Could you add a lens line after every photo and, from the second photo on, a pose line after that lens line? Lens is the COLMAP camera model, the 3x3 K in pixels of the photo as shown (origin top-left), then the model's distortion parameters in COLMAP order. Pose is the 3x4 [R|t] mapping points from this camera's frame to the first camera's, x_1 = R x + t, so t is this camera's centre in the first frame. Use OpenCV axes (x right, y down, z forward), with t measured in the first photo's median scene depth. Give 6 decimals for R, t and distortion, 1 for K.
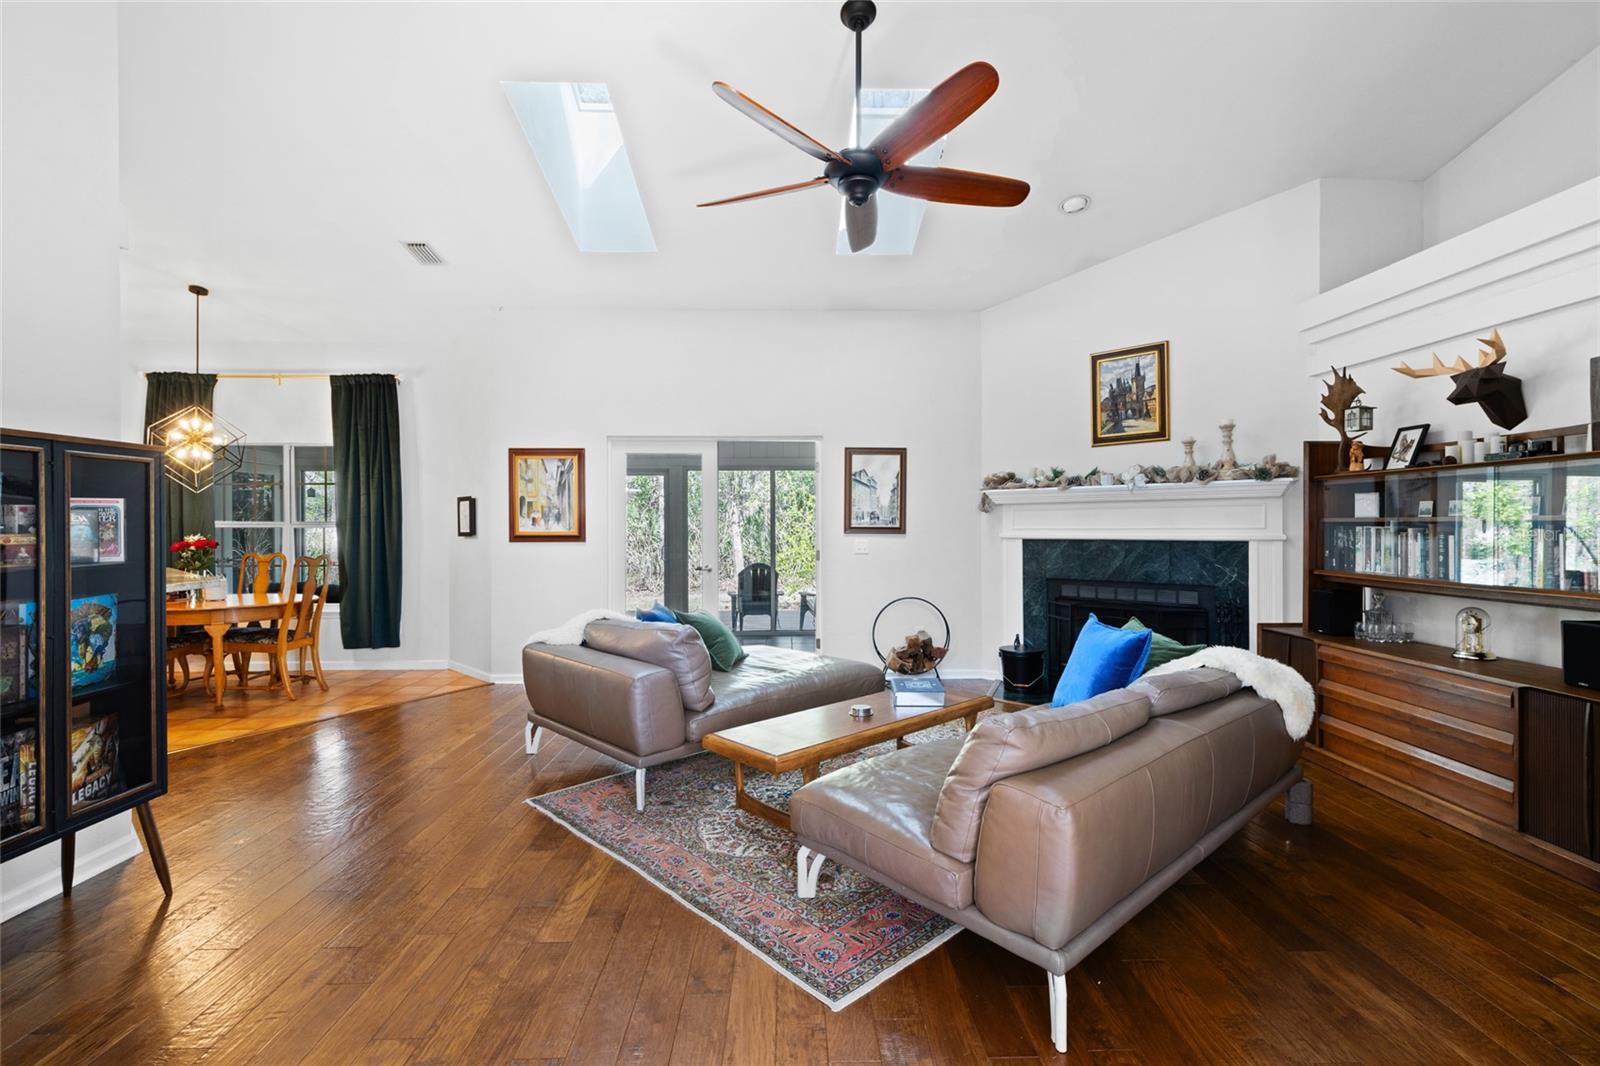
lens RADIAL K [[723.6, 0, 808.9], [0, 723.6, 523.7], [0, 0, 1]] dist [0.001945, 0.000004]
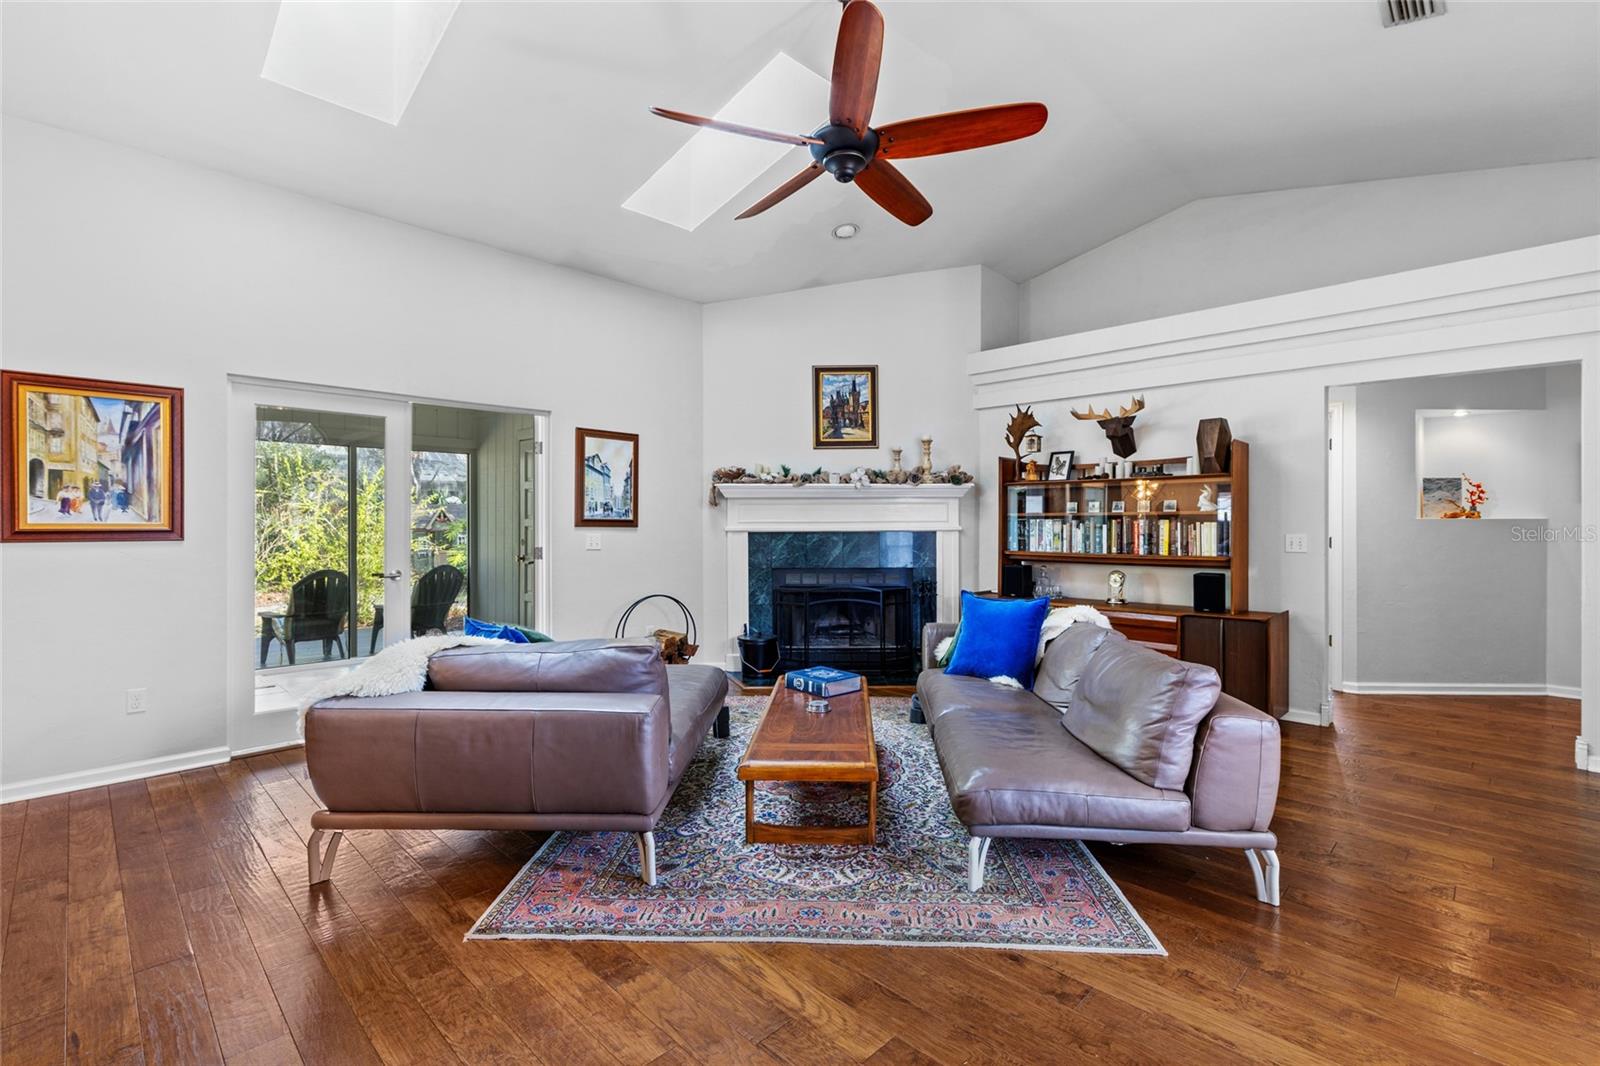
lens RADIAL K [[716.8, 0, 807.6], [0, 716.8, 521.6], [0, 0, 1]] dist [0.002609, 0.000244]
pose [[0.720467, 0.005248, 0.693470, -0.396814], [-0.002645, 0.999985, -0.004820, 0.012163], [-0.693484, 0.001638, 0.720470, 0.216780]]
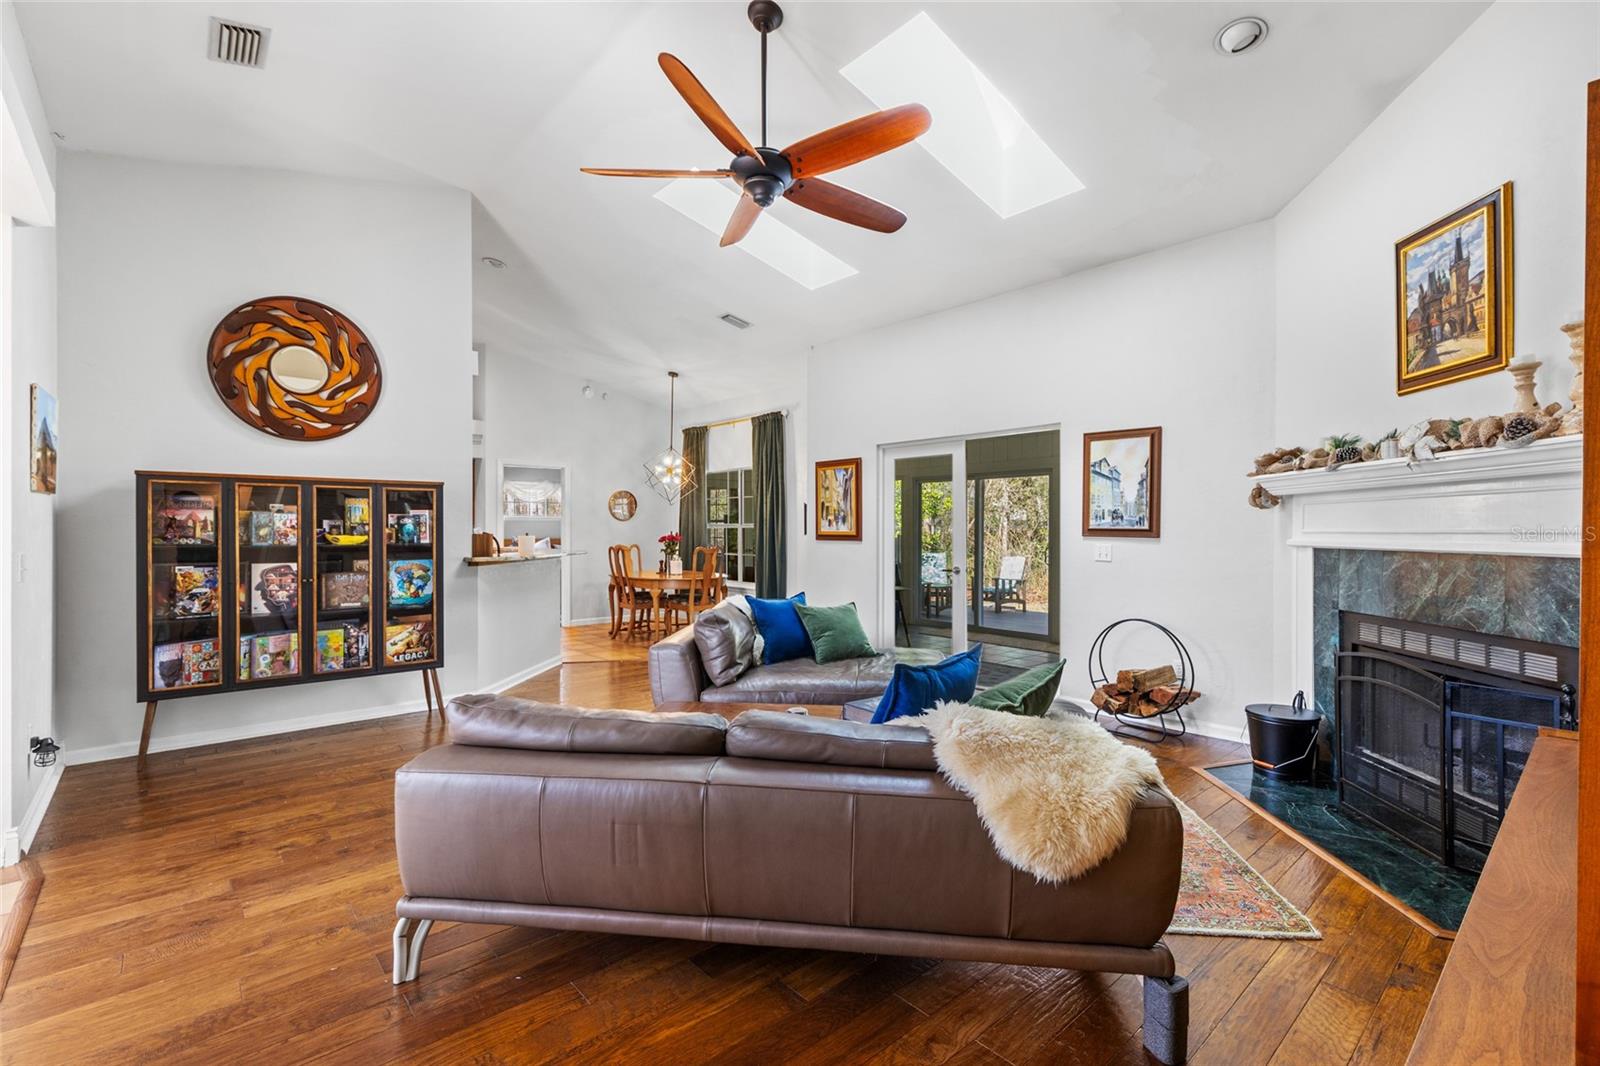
lens RADIAL K [[714.1, 0, 811.7], [0, 714.1, 529.7], [0, 0, 1]] dist [-0.000918, -0.000376]
pose [[0.647791, 0.004753, -0.761803, 0.545944], [-0.002389, 0.999988, 0.004207, 0.003399], [0.761814, -0.000905, 0.647795, 0.257283]]
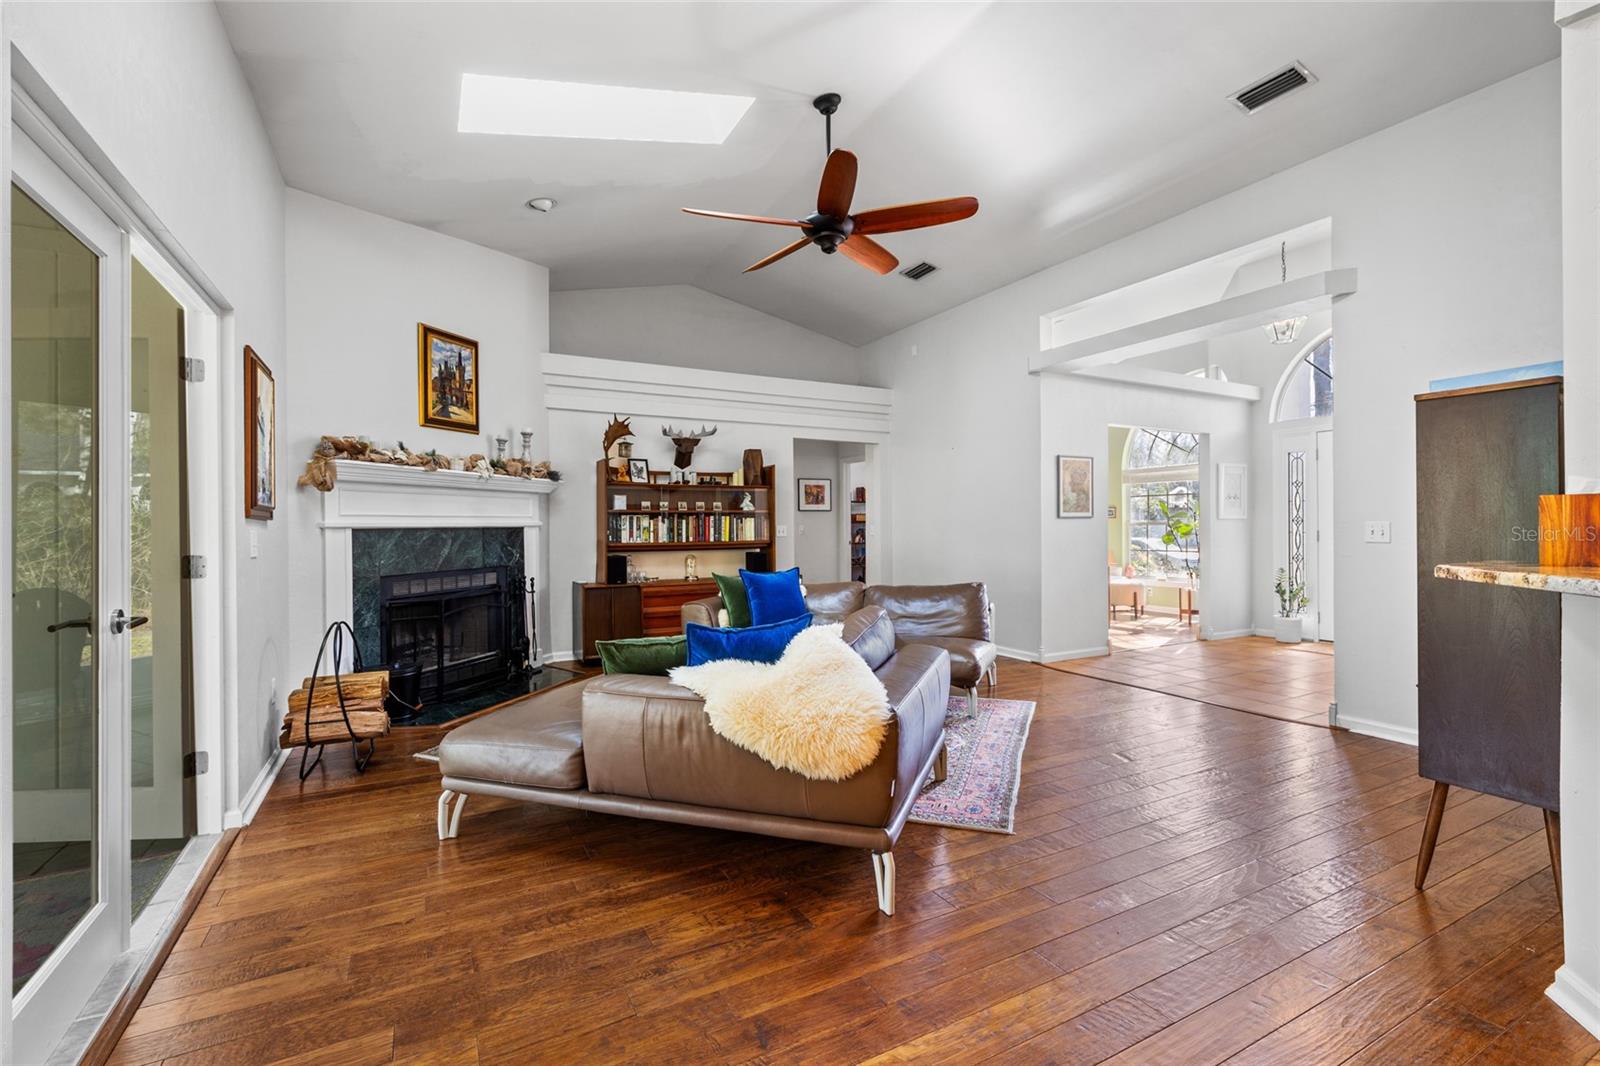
lens RADIAL K [[716.8, 0, 807.6], [0, 716.8, 521.6], [0, 0, 1]] dist [0.002609, 0.000244]
pose [[-0.451341, 0.011464, 0.892278, -0.649817], [0.007391, 0.999931, -0.009109, 0.026852], [-0.892321, 0.002483, -0.451394, 1.009256]]
